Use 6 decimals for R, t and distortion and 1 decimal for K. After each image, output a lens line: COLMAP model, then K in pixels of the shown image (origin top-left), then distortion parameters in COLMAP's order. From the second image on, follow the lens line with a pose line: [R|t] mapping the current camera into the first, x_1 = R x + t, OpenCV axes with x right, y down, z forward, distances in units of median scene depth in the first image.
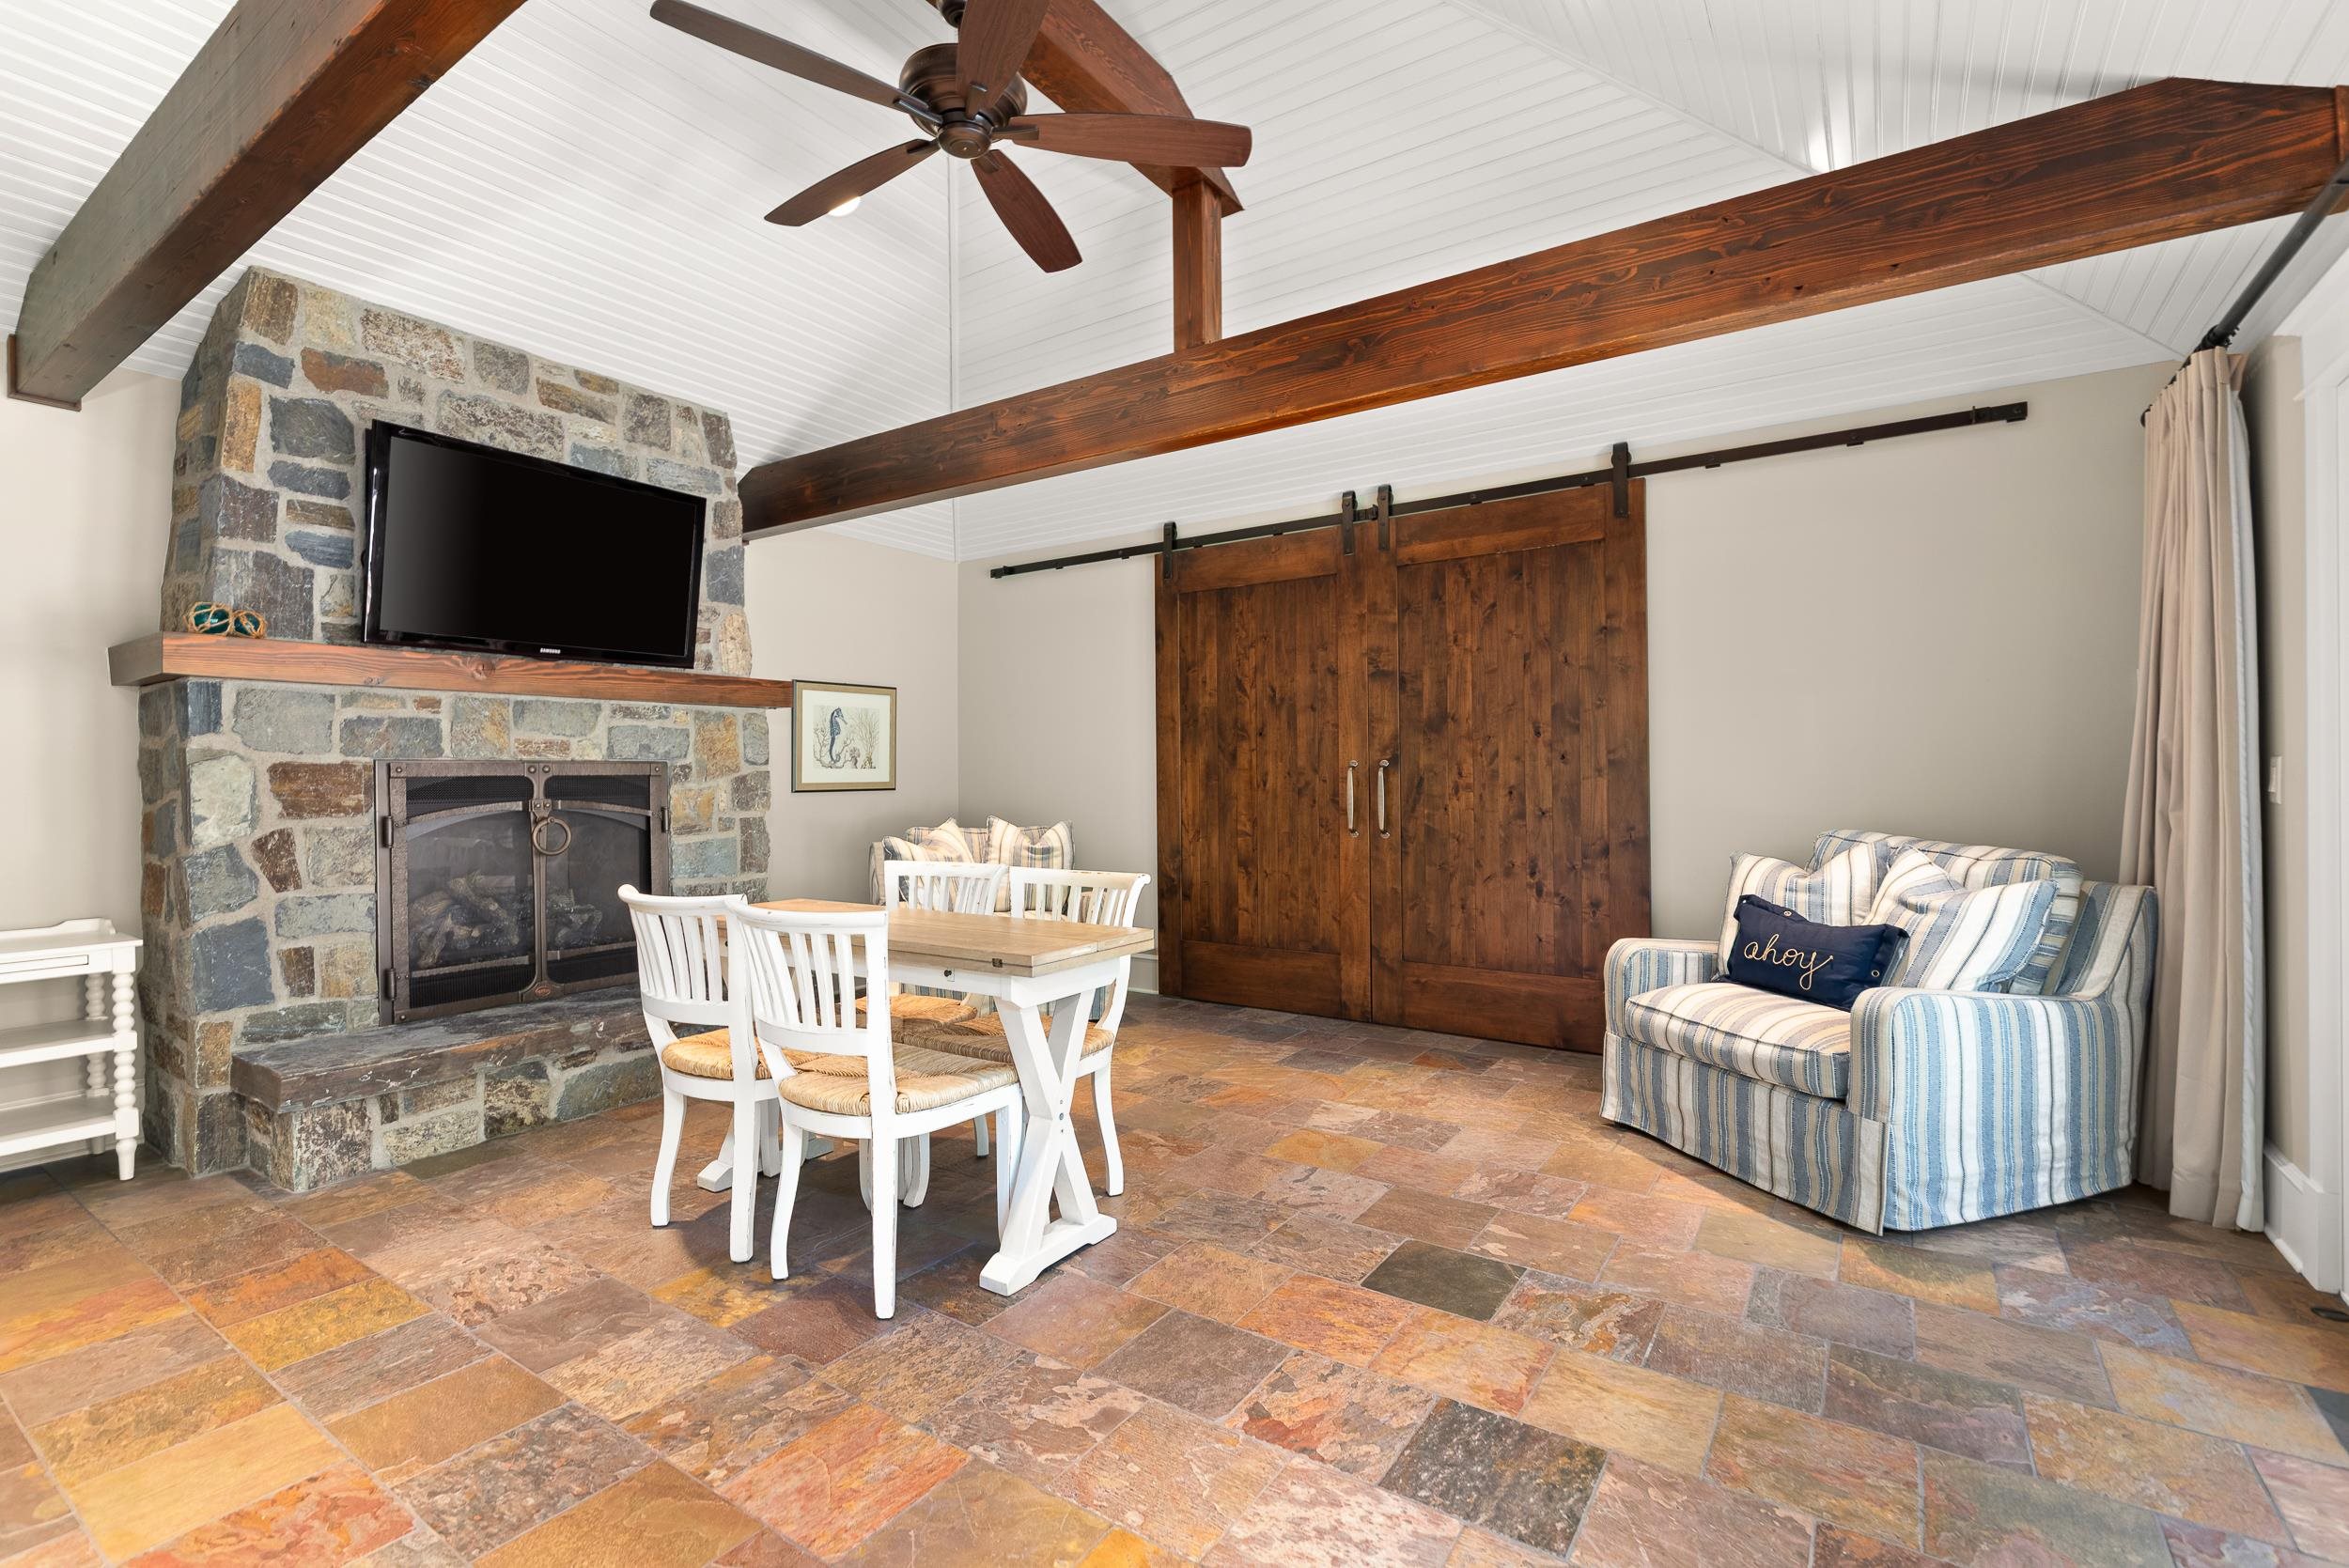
lens RADIAL K [[1051.2, 0, 1176.0], [0, 1051.2, 782.0], [0, 0, 1]] dist [-0.004229, -0.000749]
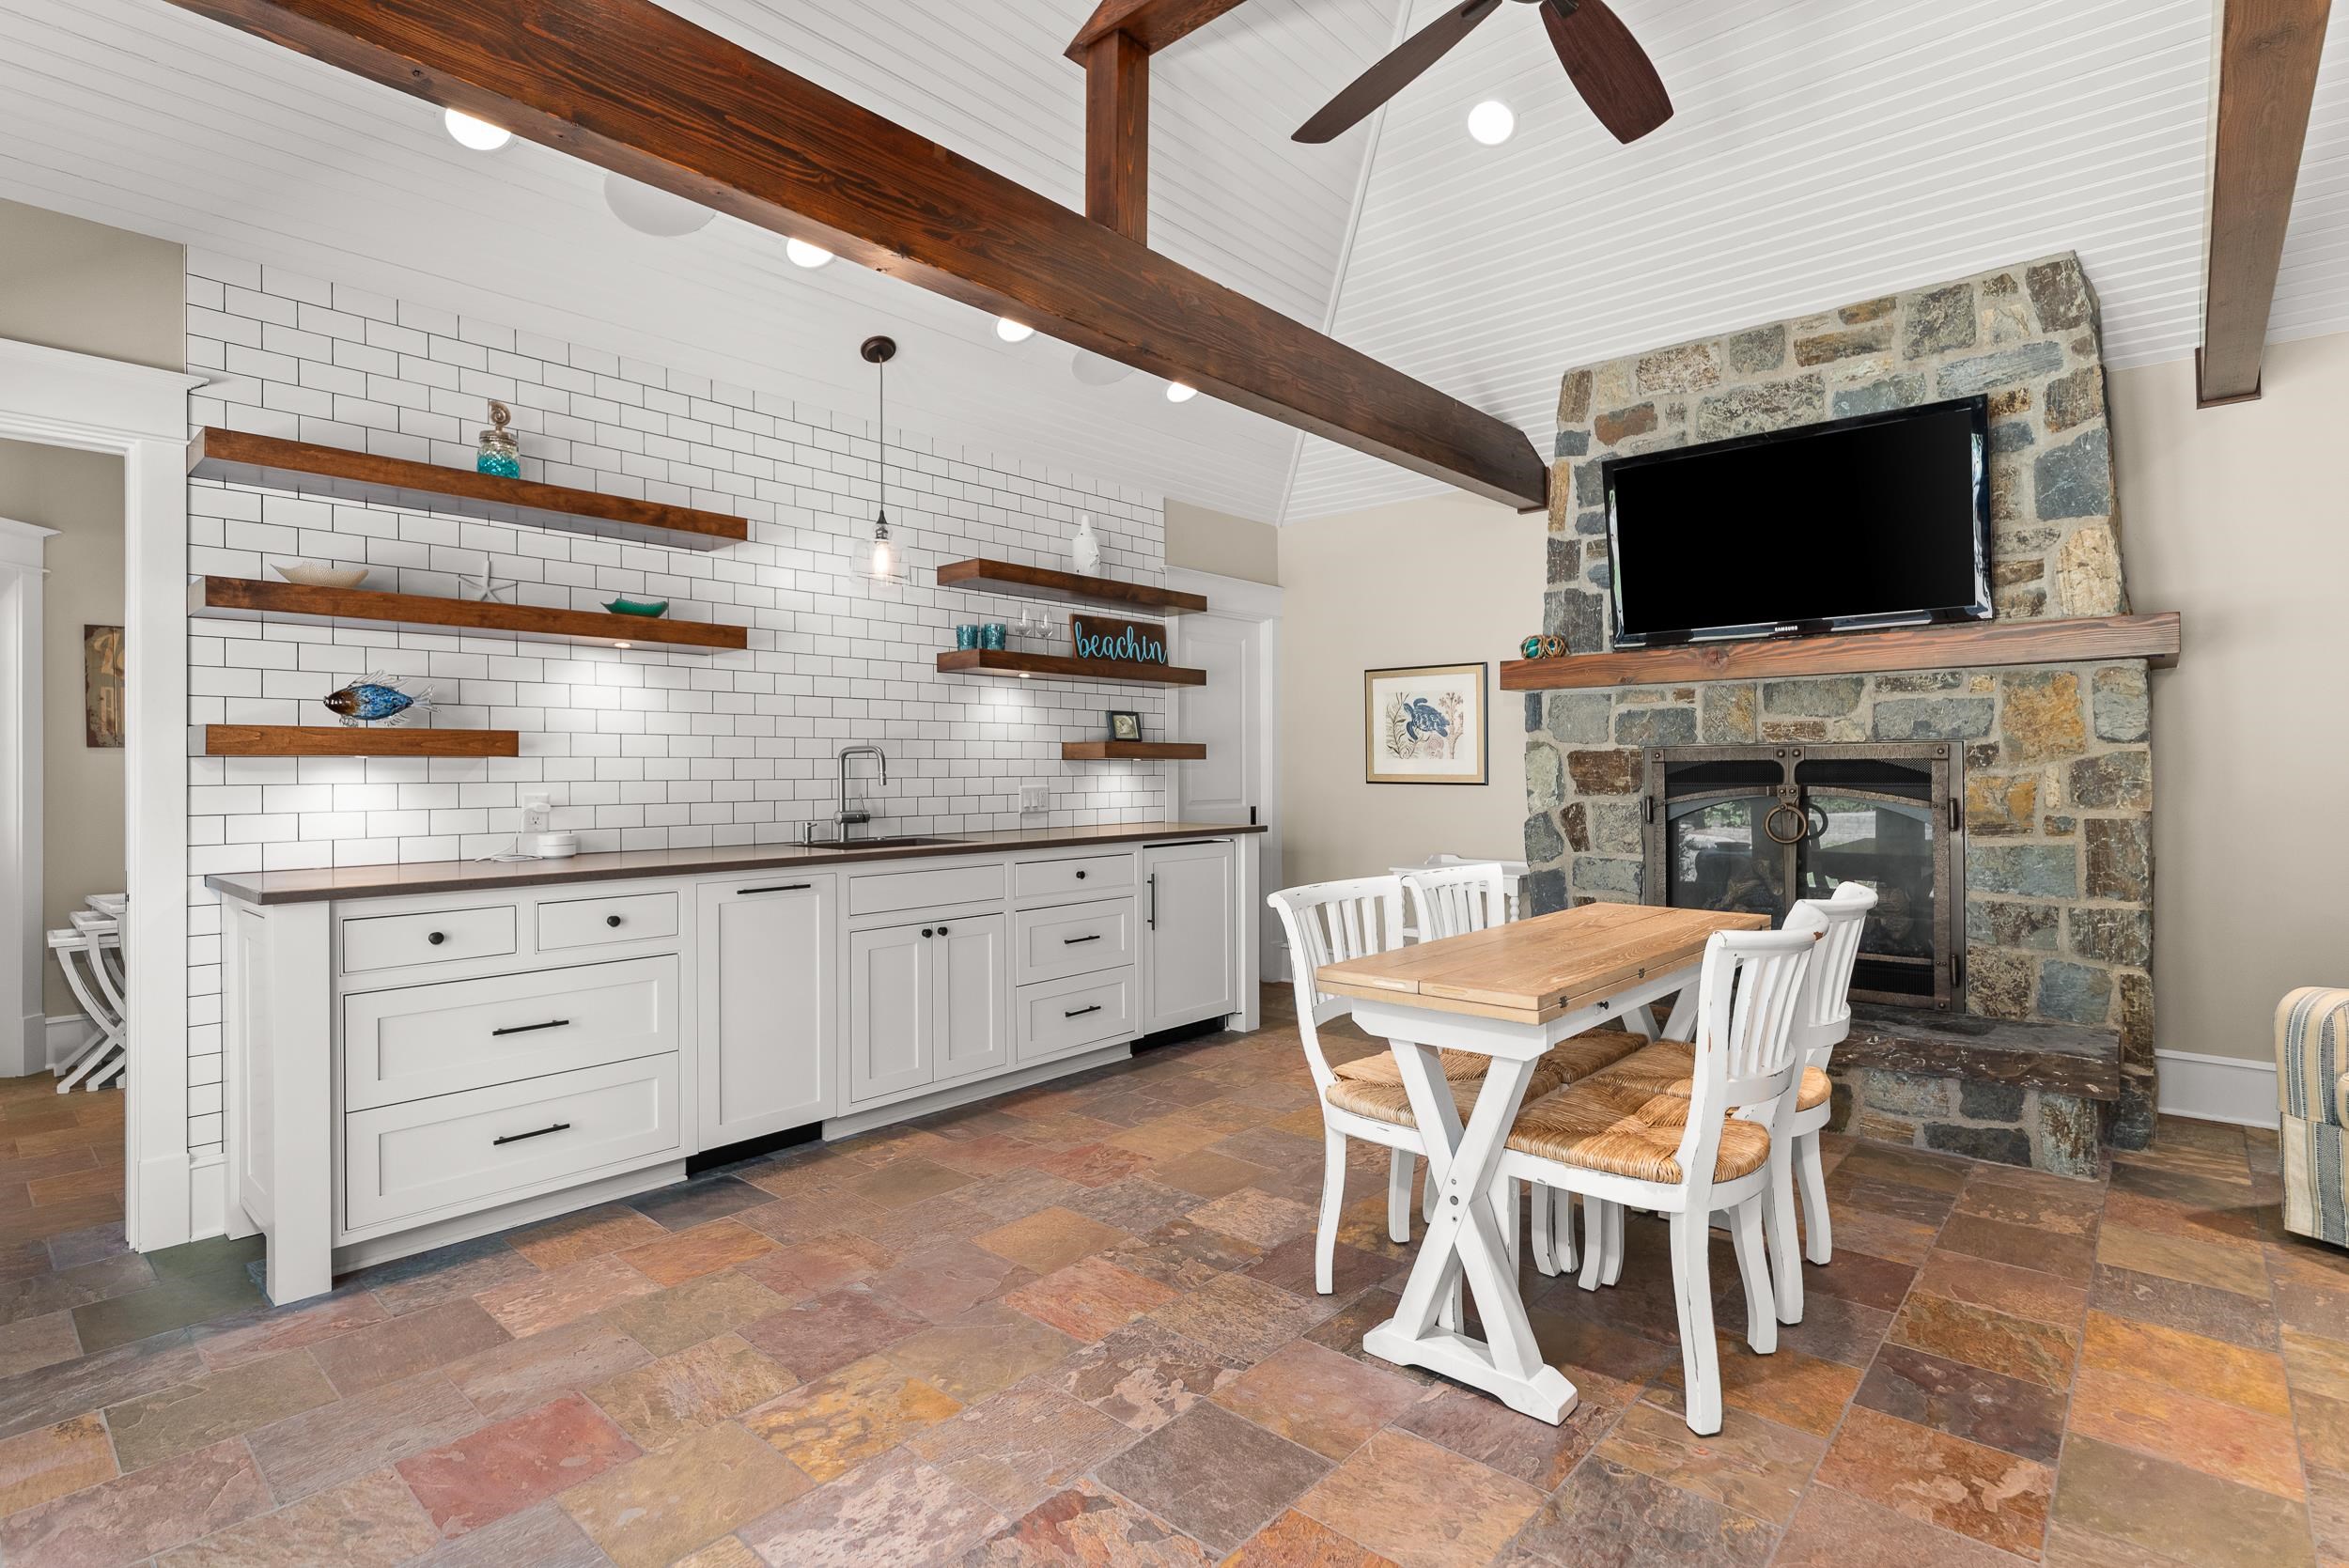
lens RADIAL K [[1130.0, 0, 1176.9], [0, 1130.0, 766.2], [0, 0, 1]] dist [0.000137, -0.000102]
pose [[-0.127721, 0.006436, -0.991789, 0.551510], [0.000807, 0.999979, 0.006385, -0.008319], [0.991810, 0.000015, -0.127723, 0.659410]]
